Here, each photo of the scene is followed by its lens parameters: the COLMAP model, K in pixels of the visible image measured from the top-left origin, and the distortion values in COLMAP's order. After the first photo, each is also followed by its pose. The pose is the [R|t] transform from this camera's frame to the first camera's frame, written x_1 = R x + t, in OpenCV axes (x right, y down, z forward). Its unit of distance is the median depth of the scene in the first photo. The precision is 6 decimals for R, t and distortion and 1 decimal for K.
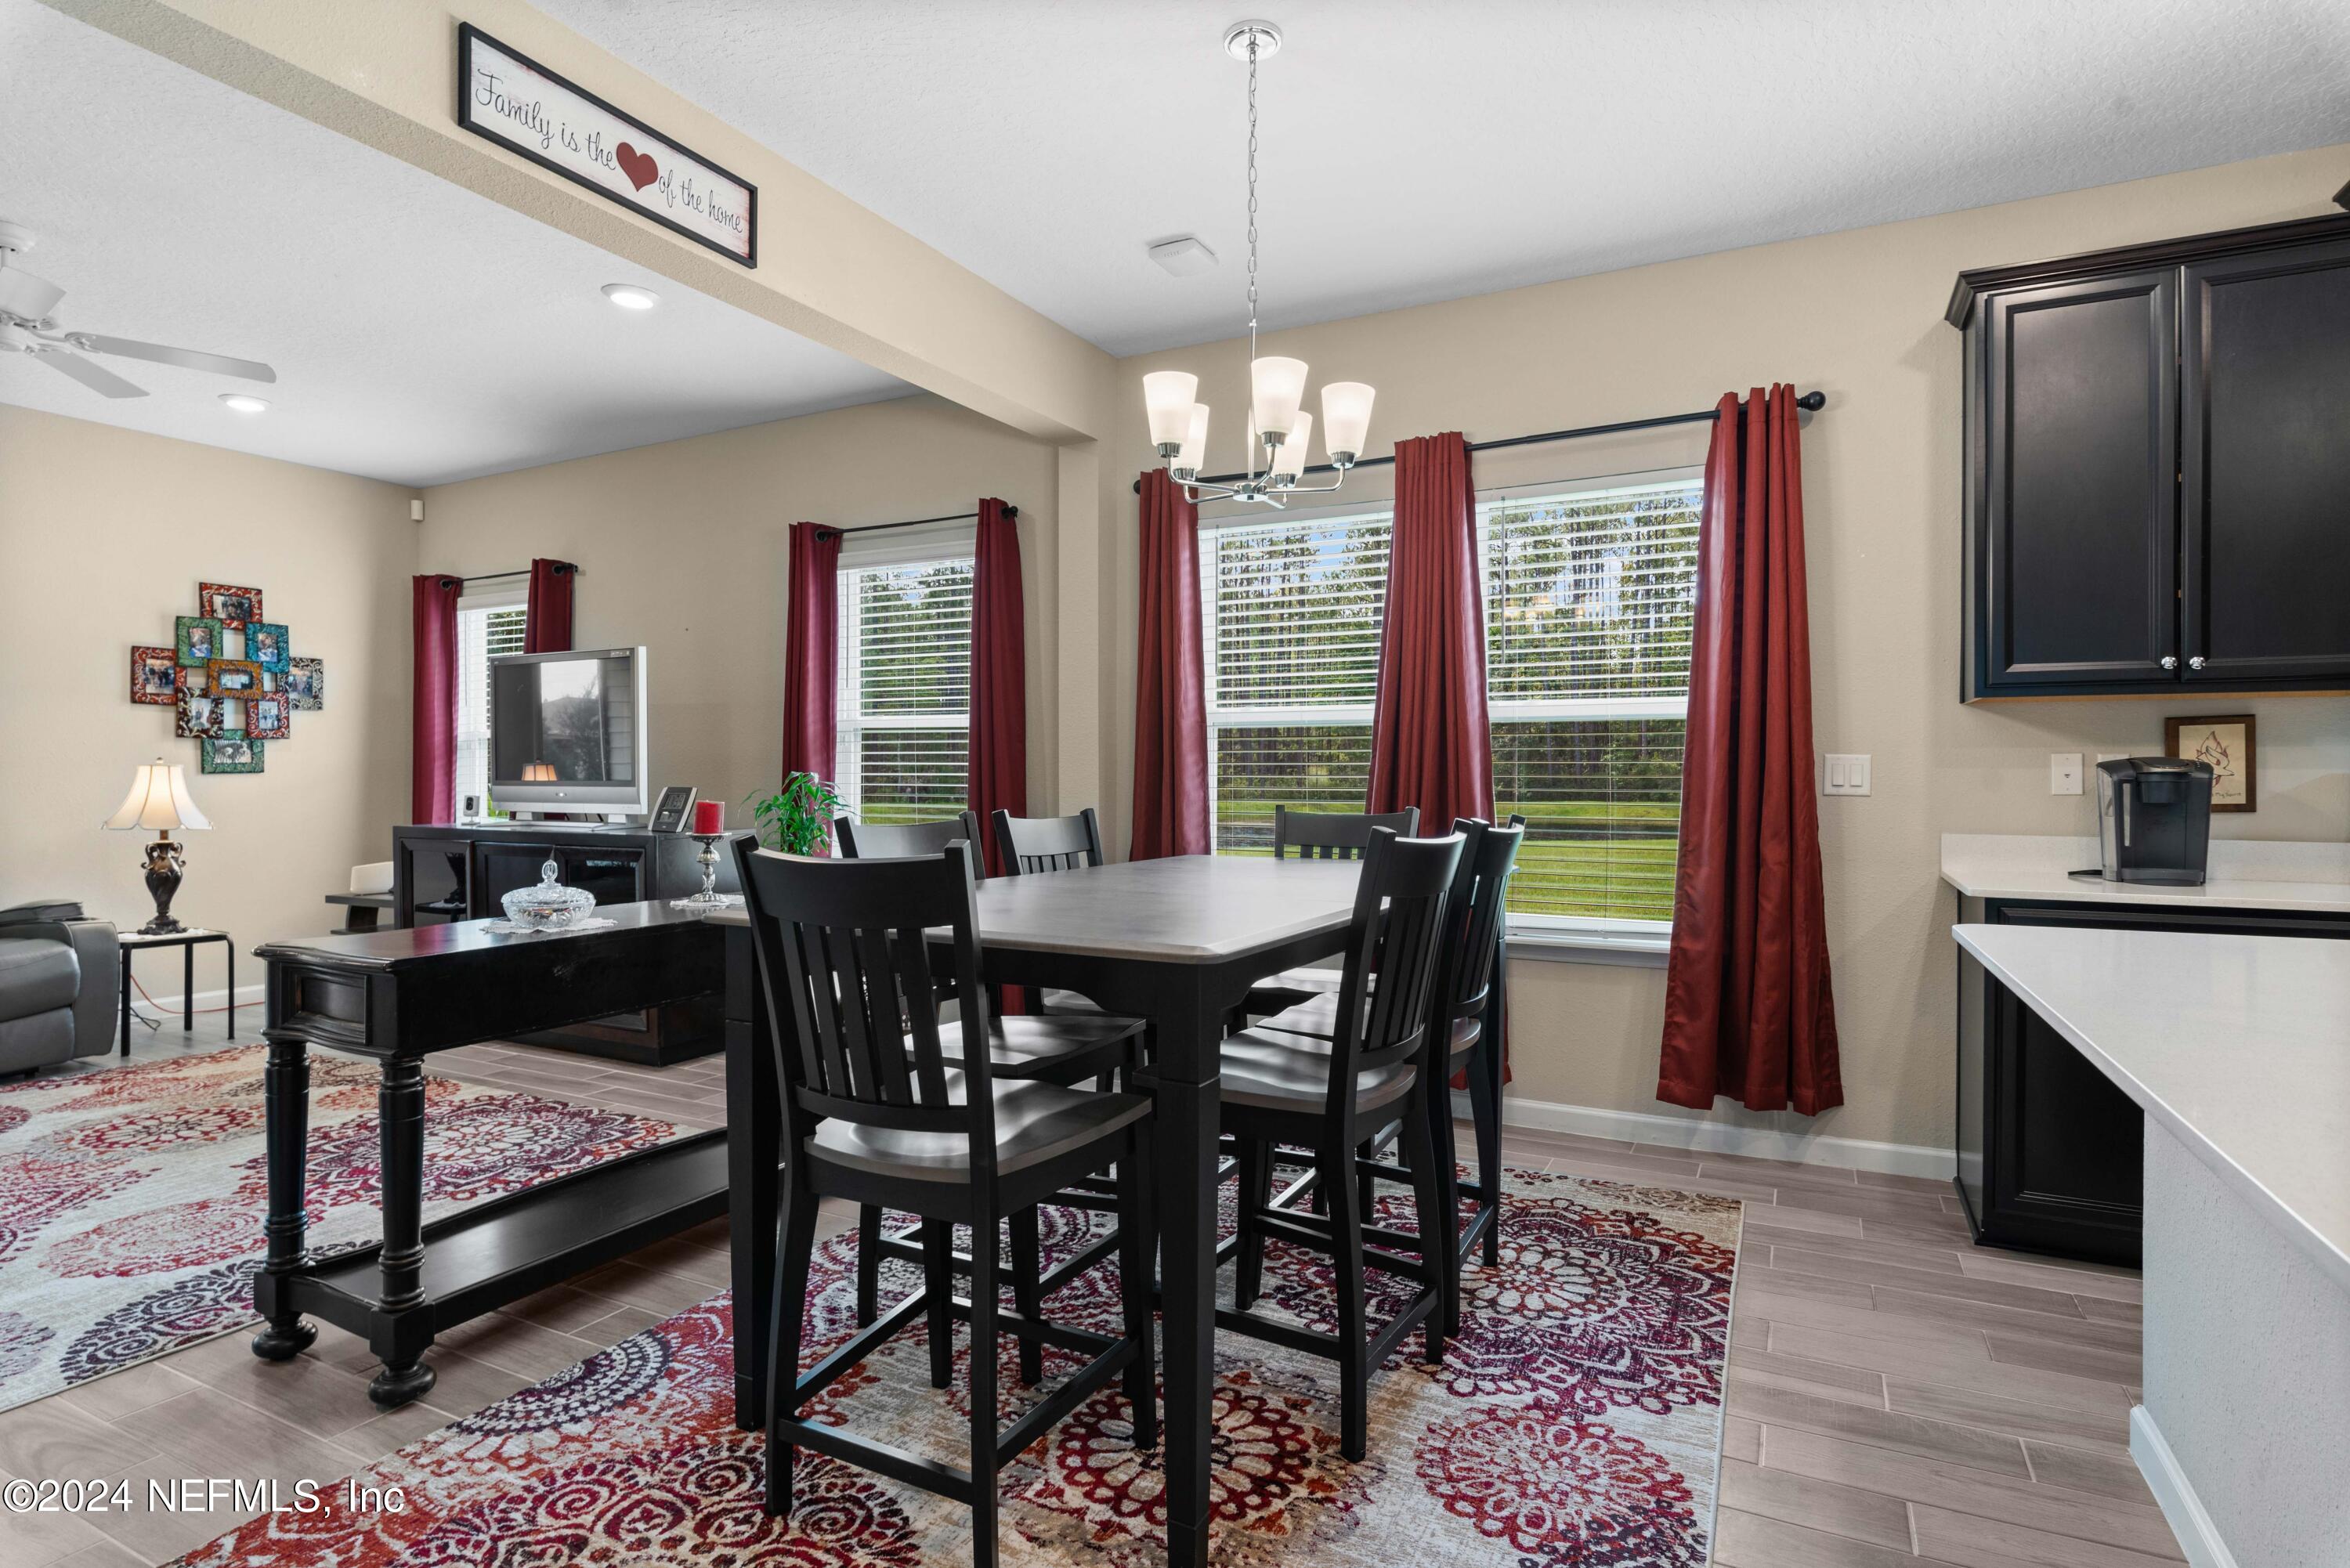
lens RADIAL K [[1217.4, 0, 1157.1], [0, 1217.4, 777.4], [0, 0, 1]] dist [-0.001763, -0.000616]
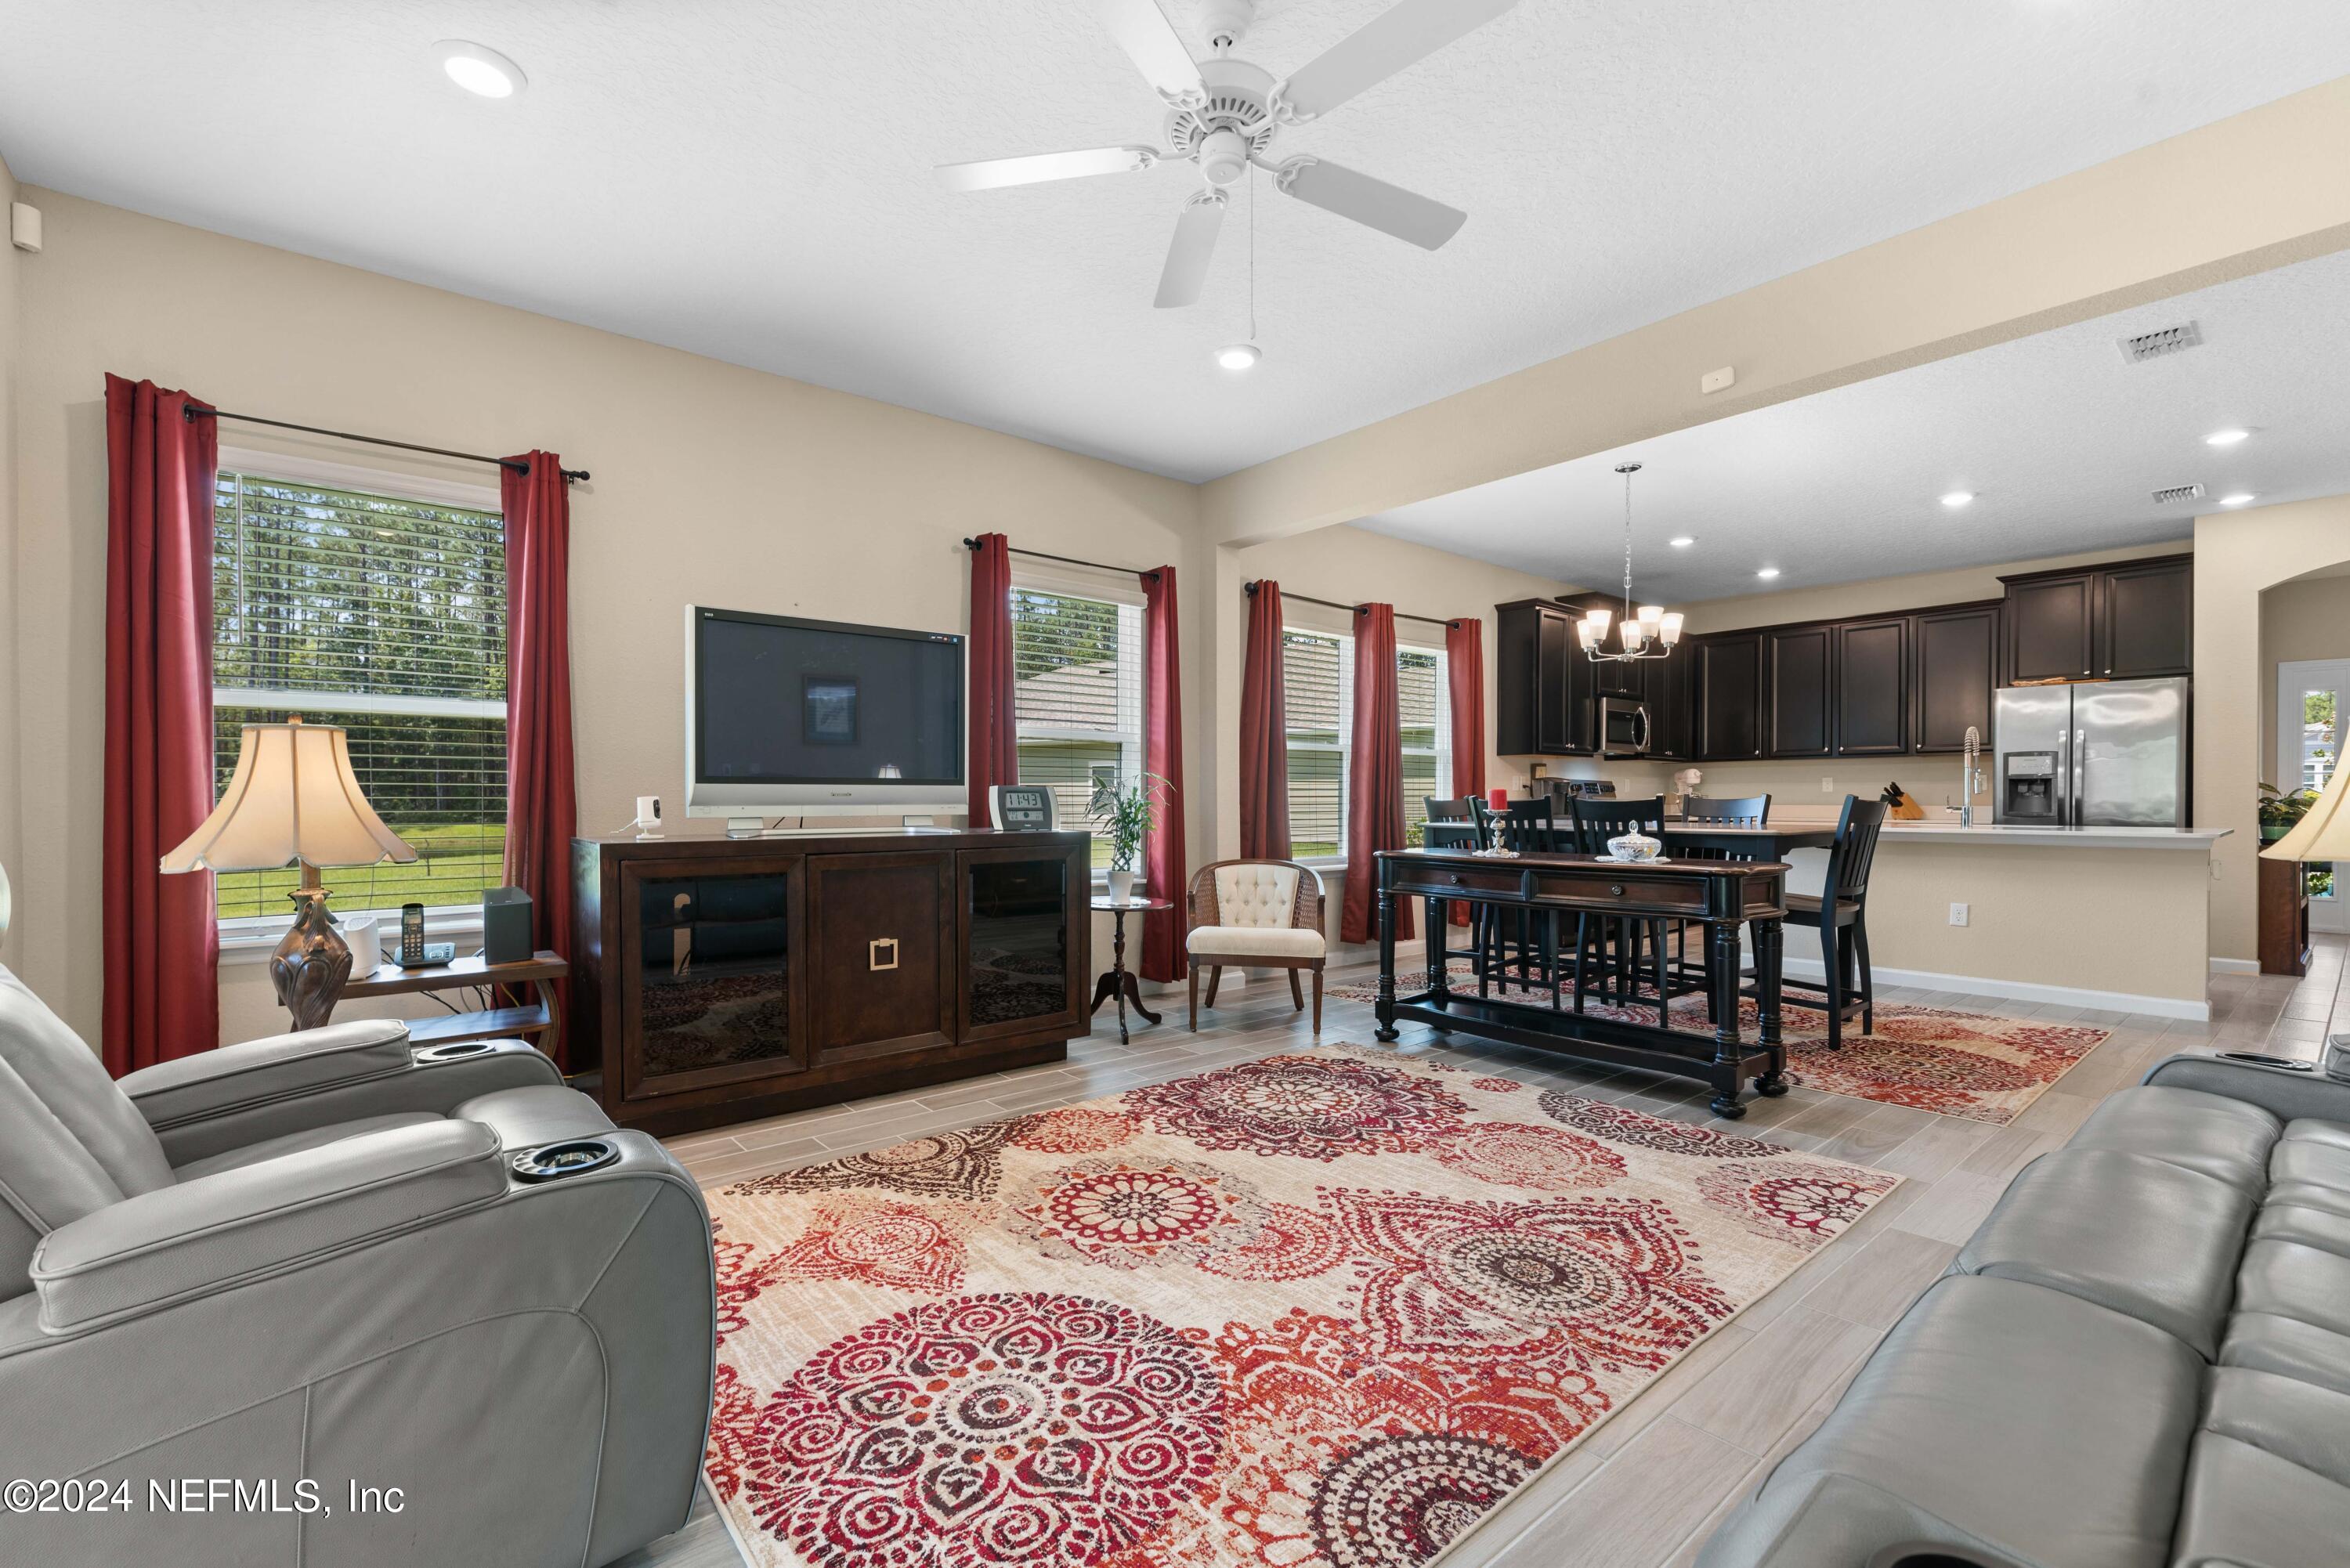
lens RADIAL K [[1001.9, 0, 1168.5], [0, 1001.9, 807.9], [0, 0, 1]] dist [0.000135, -0.000925]
pose [[0.386283, -0.010355, 0.922322, -1.544955], [0.004214, 0.999946, 0.009461, 0.026505], [-0.922371, 0.000232, 0.386306, 0.802261]]
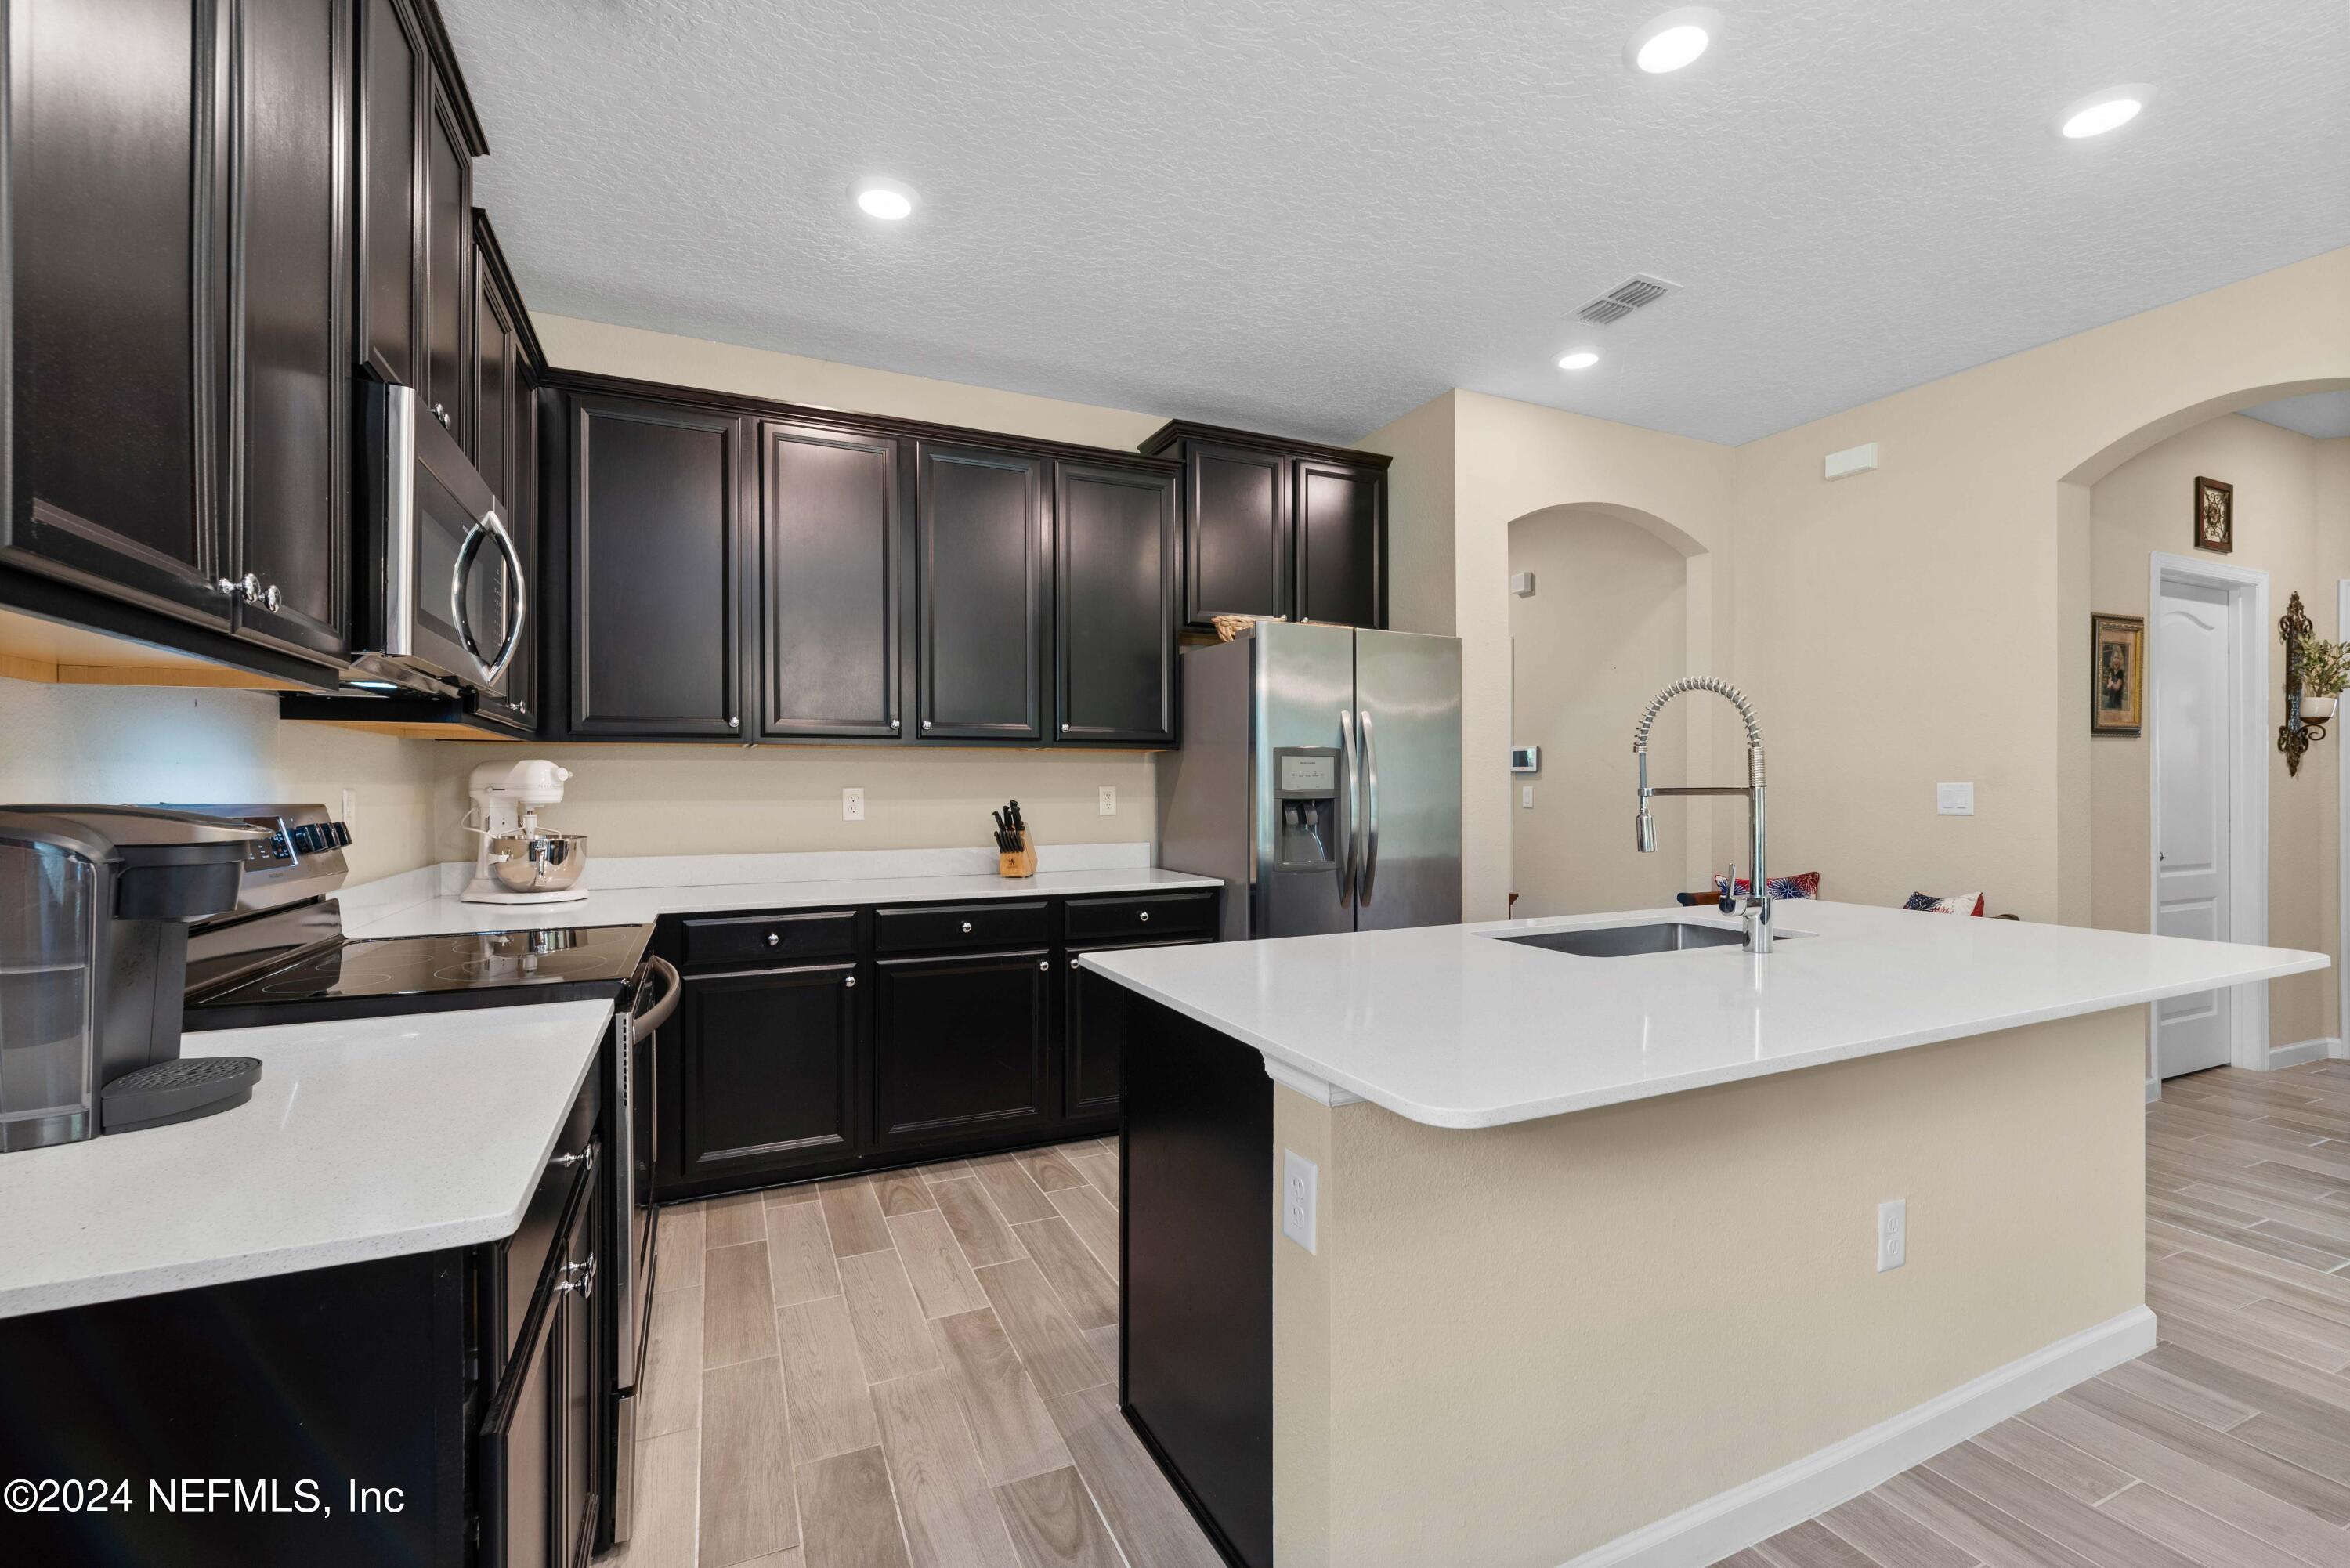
lens RADIAL K [[1001.9, 0, 1164.3], [0, 1001.9, 790.7], [0, 0, 1]] dist [0.000135, -0.000925]
pose [[-0.791489, -0.001794, 0.611181, 0.301926], [0.003451, 0.999967, 0.007406, -0.019248], [-0.611174, 0.007971, -0.791456, 0.913065]]
